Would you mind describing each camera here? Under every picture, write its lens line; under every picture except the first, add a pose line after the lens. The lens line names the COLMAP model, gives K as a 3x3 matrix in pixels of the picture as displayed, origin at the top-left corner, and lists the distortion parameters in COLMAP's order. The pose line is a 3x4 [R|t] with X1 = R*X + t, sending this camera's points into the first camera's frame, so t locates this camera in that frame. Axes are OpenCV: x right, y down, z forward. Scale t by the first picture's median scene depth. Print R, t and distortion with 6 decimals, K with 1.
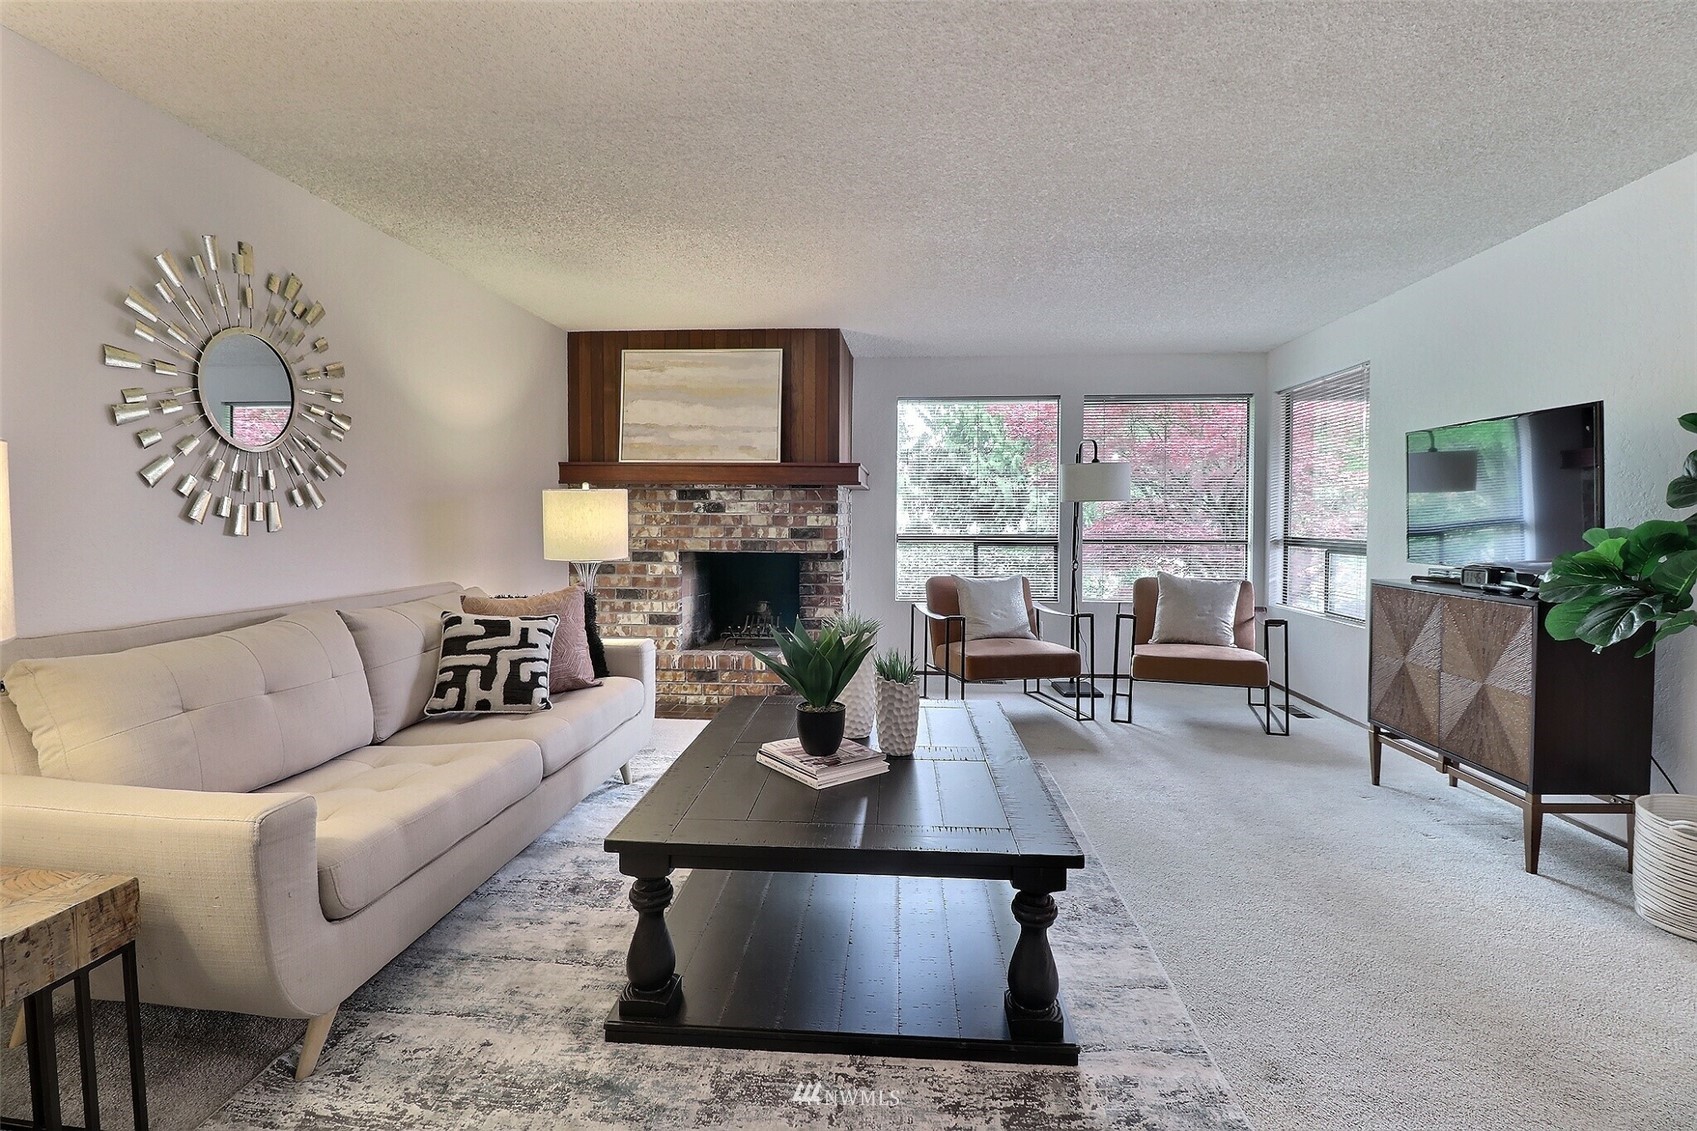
lens RADIAL K [[799.0, 0, 844.5], [0, 799.0, 557.6], [0, 0, 1]] dist [-0.013432, -0.003904]
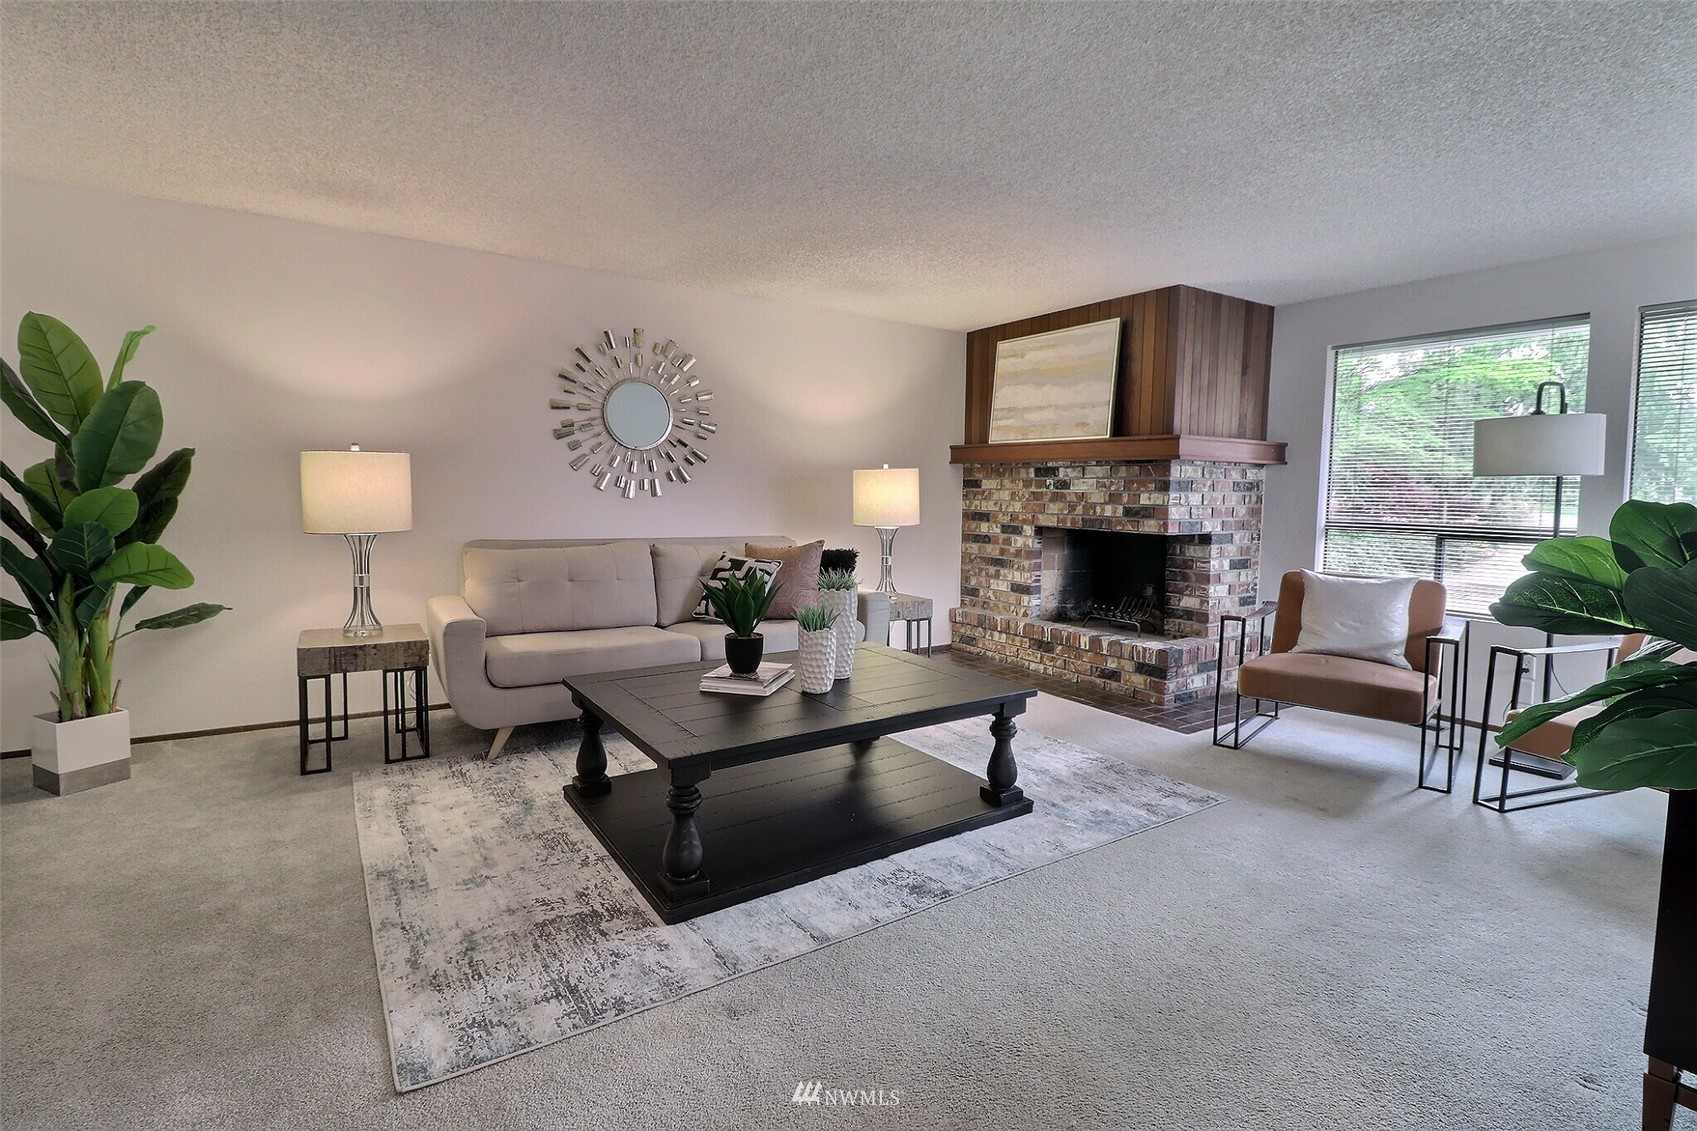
lens RADIAL K [[799.0, 0, 843.0], [0, 799.0, 561.3], [0, 0, 1]] dist [-0.013432, -0.003904]
pose [[0.607004, 0.075919, -0.791064, 0.485559], [-0.054181, 0.997064, 0.054114, -0.004693], [0.792849, 0.010013, 0.609335, 0.155225]]
